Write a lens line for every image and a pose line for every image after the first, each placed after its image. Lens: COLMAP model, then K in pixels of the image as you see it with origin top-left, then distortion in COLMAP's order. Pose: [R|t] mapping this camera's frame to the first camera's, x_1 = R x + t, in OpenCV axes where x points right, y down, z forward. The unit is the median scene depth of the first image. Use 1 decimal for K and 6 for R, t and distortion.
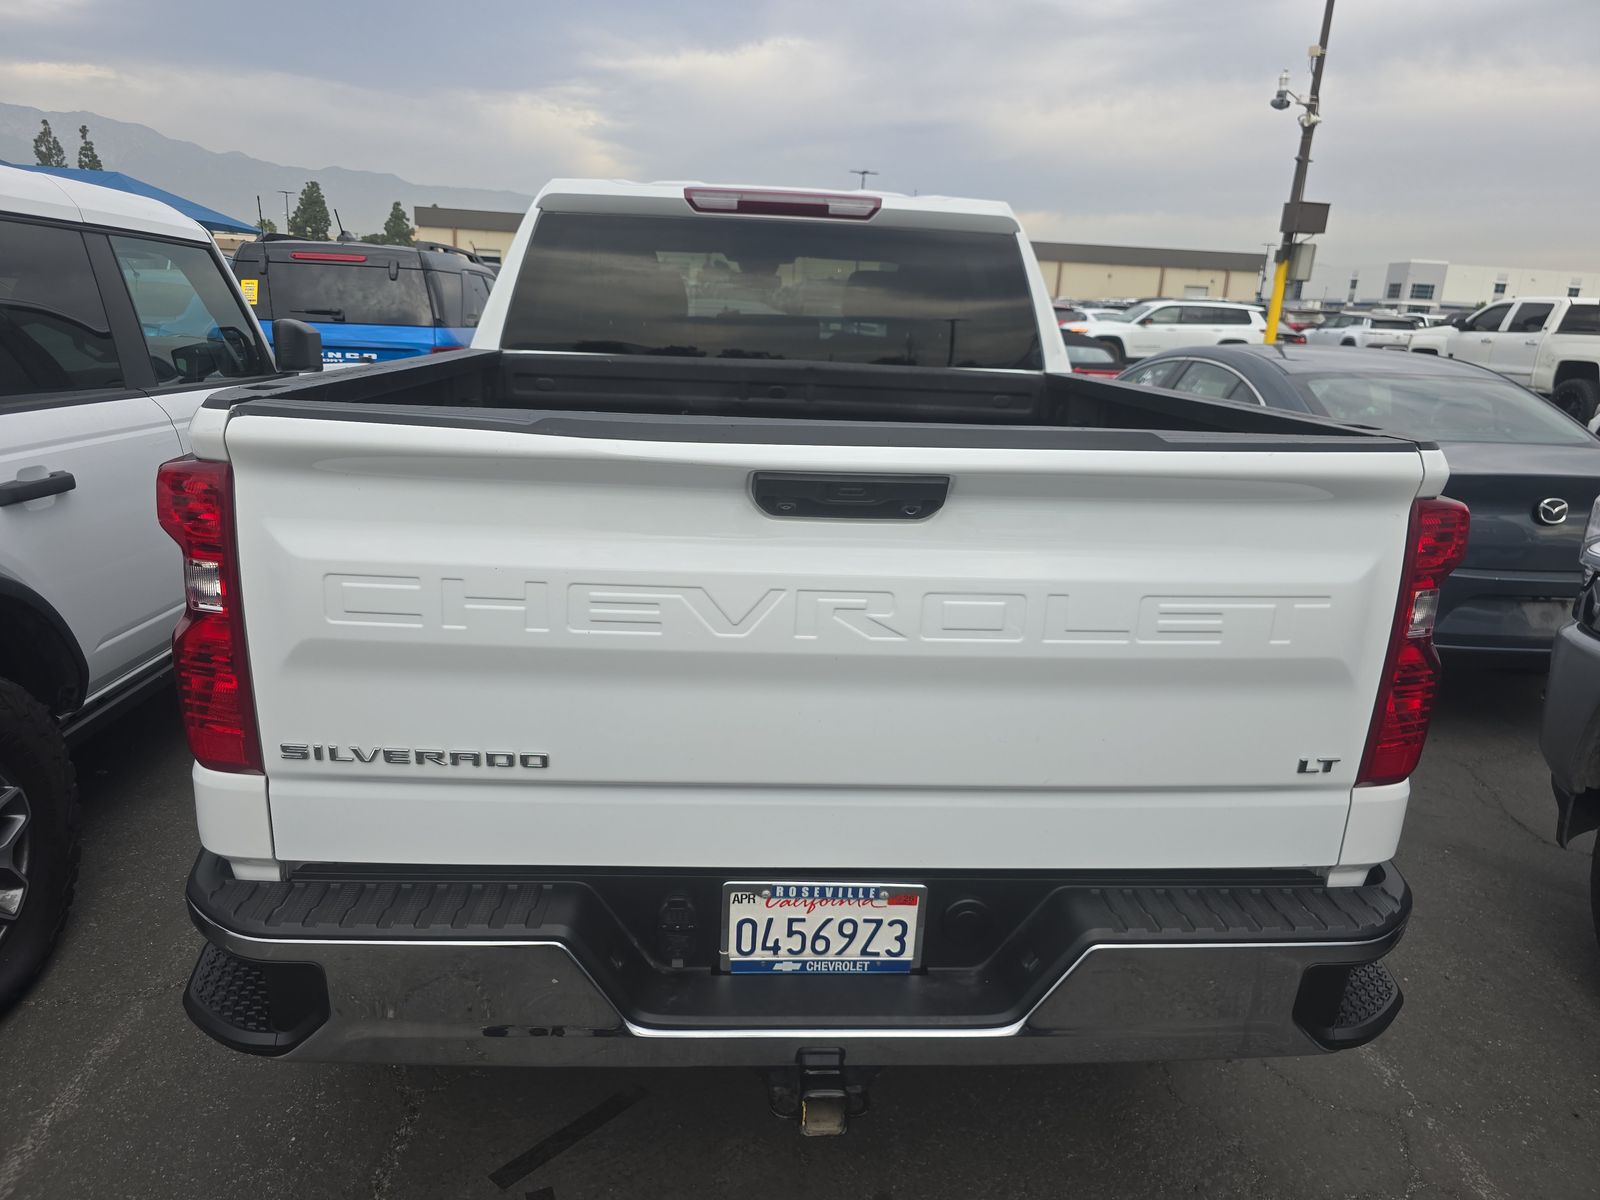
lens RADIAL K [[1097.1, 0, 794.5], [0, 1097.1, 598.4], [0, 0, 1]] dist [0.040102, -0.032466]
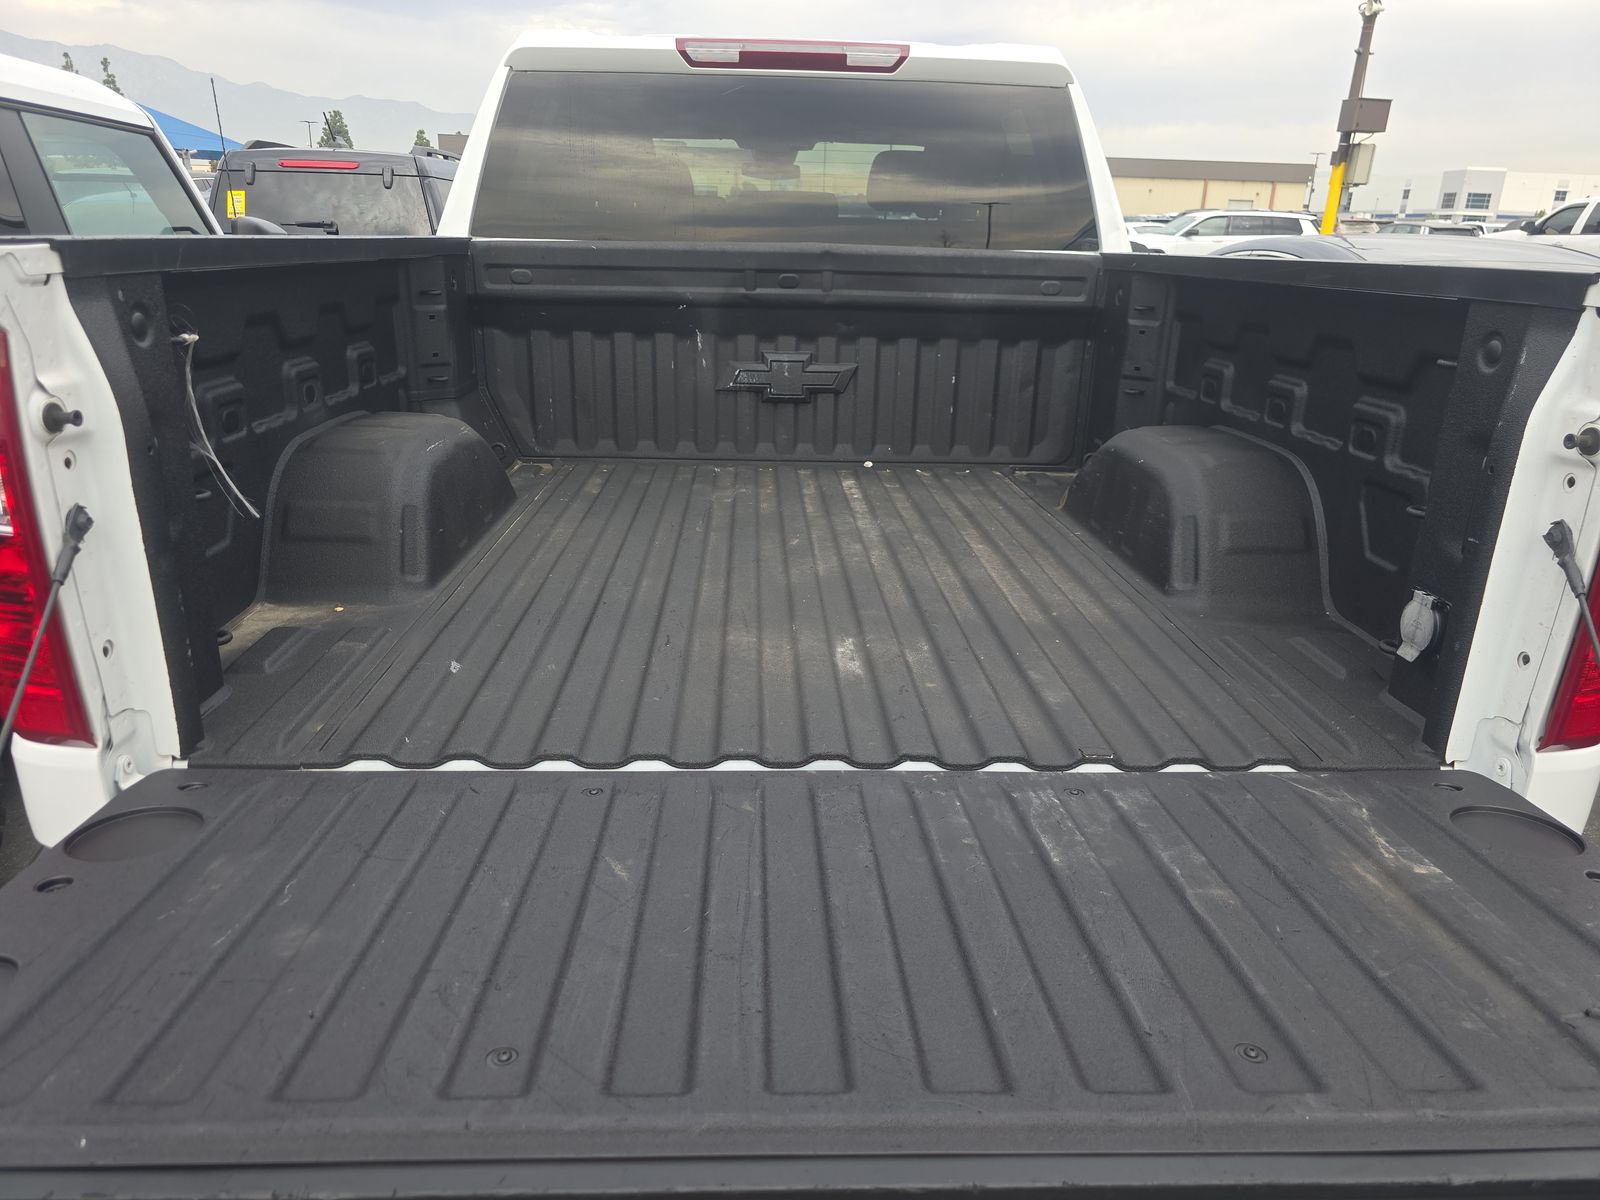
lens RADIAL K [[1097.1, 0, 791.8], [0, 1097.1, 592.5], [0, 0, 1]] dist [0.040102, -0.032466]
pose [[0.999410, -0.009481, -0.032999, 0.013118], [0.011374, 0.998272, 0.057658, 0.006673], [0.032396, -0.057999, 0.997791, 0.126087]]
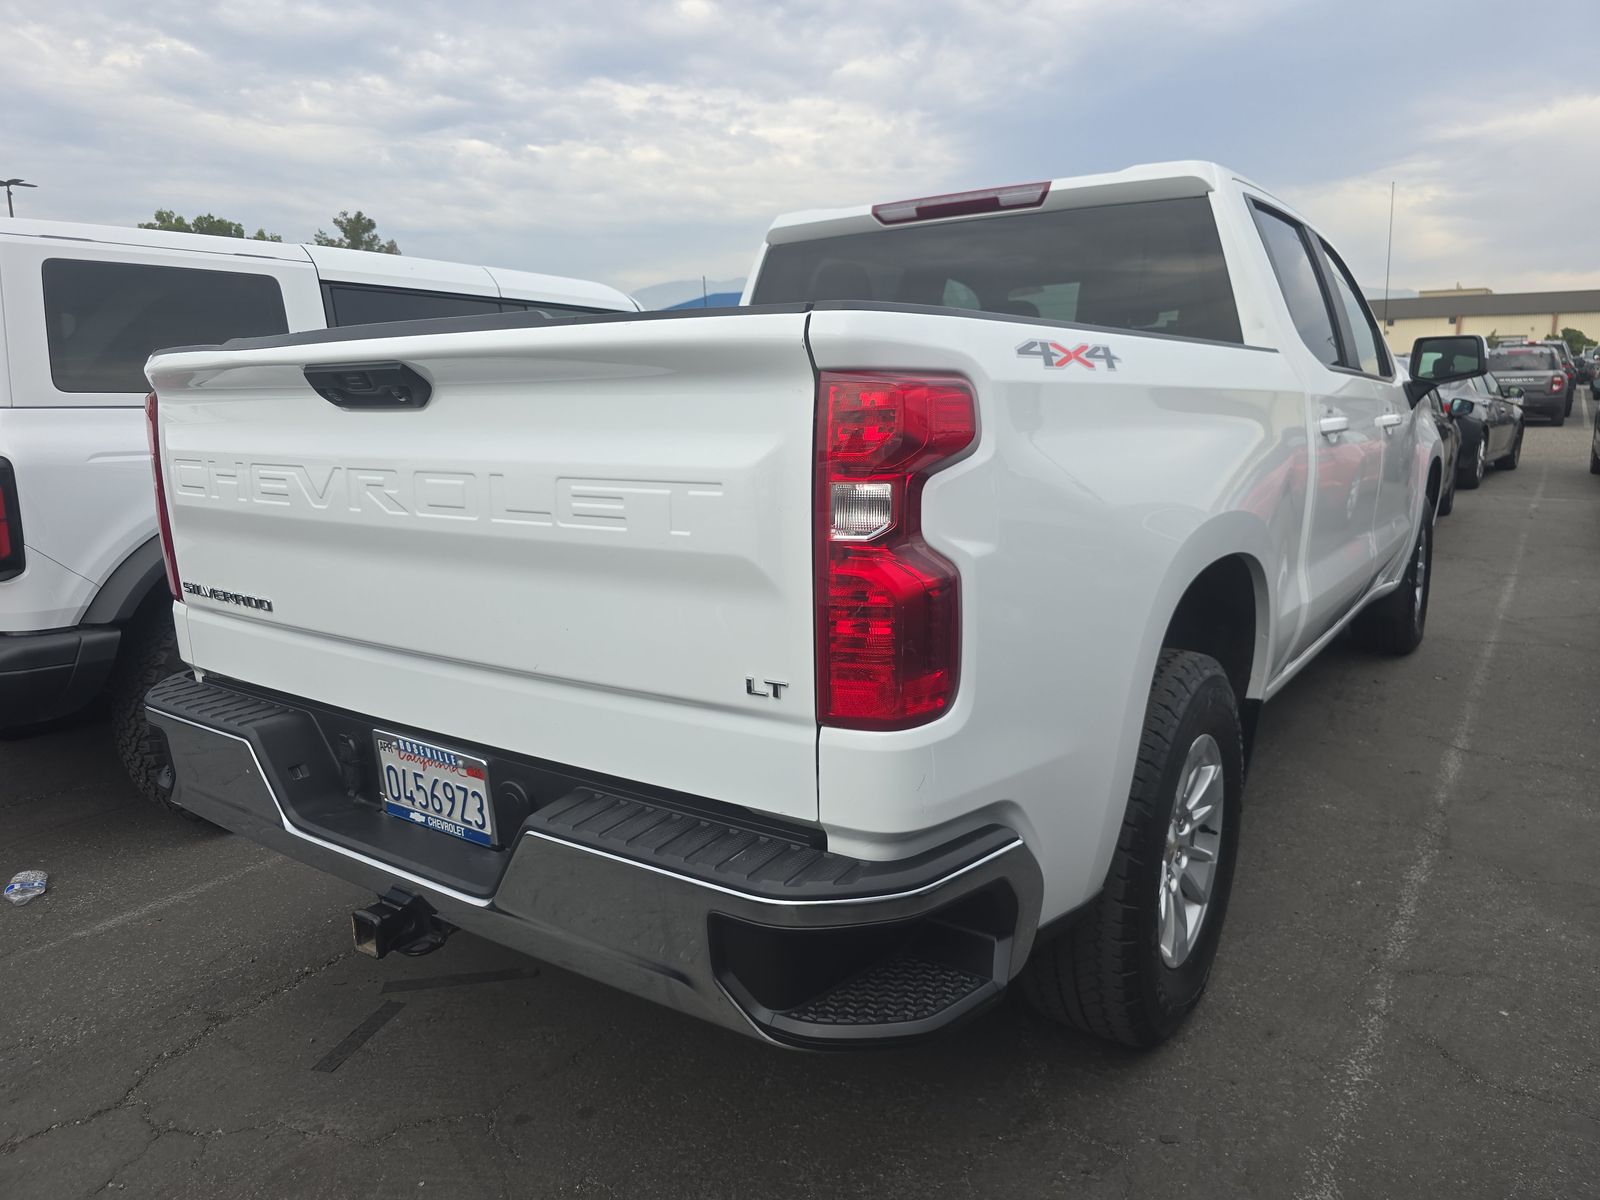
lens RADIAL K [[1097.1, 0, 797.7], [0, 1097.1, 599.3], [0, 0, 1]] dist [0.040102, -0.032466]
pose [[0.776295, 0.062678, -0.627246, 0.528430], [-0.117262, 0.992035, -0.045996, 0.060687], [0.619368, 0.109259, 0.777461, 0.172380]]
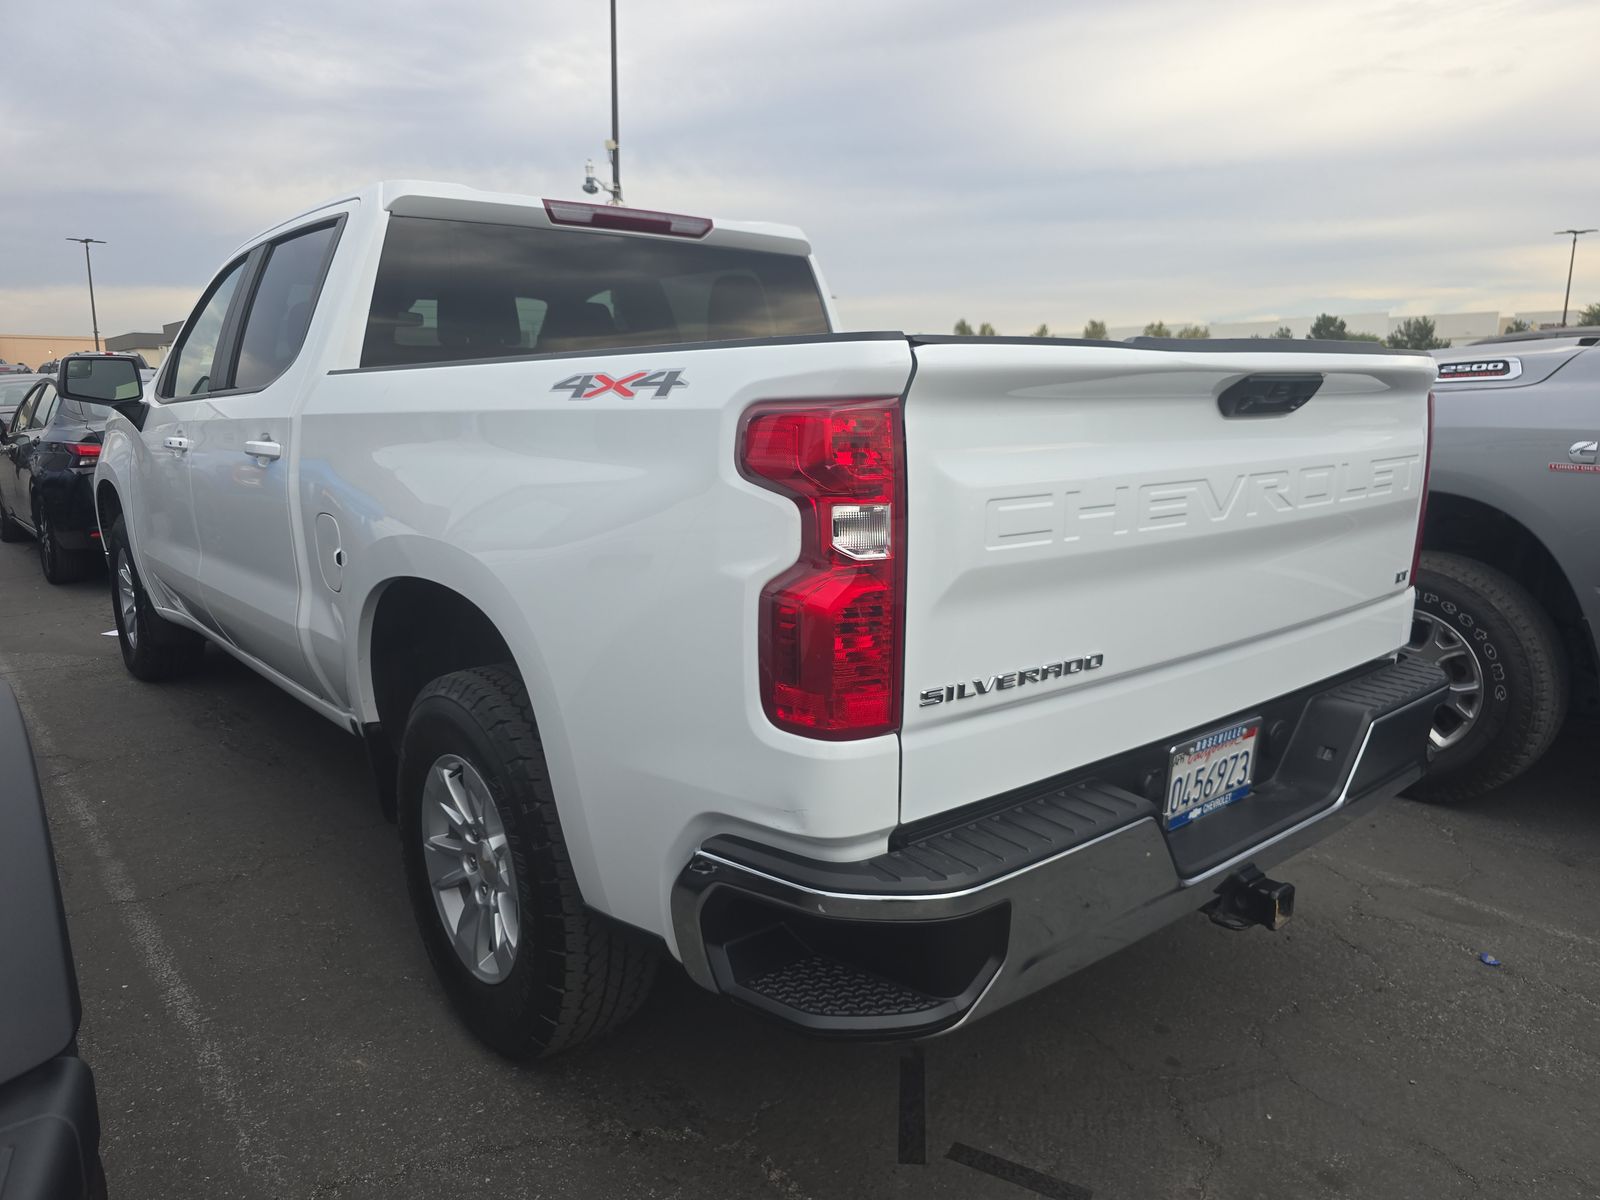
lens RADIAL K [[1097.1, 0, 792.1], [0, 1097.1, 598.3], [0, 0, 1]] dist [0.040102, -0.032466]
pose [[0.807778, -0.154467, 0.568889, -0.521102], [0.191845, 0.981407, -0.005928, 0.016933], [-0.557396, 0.113927, 0.822393, 0.127500]]
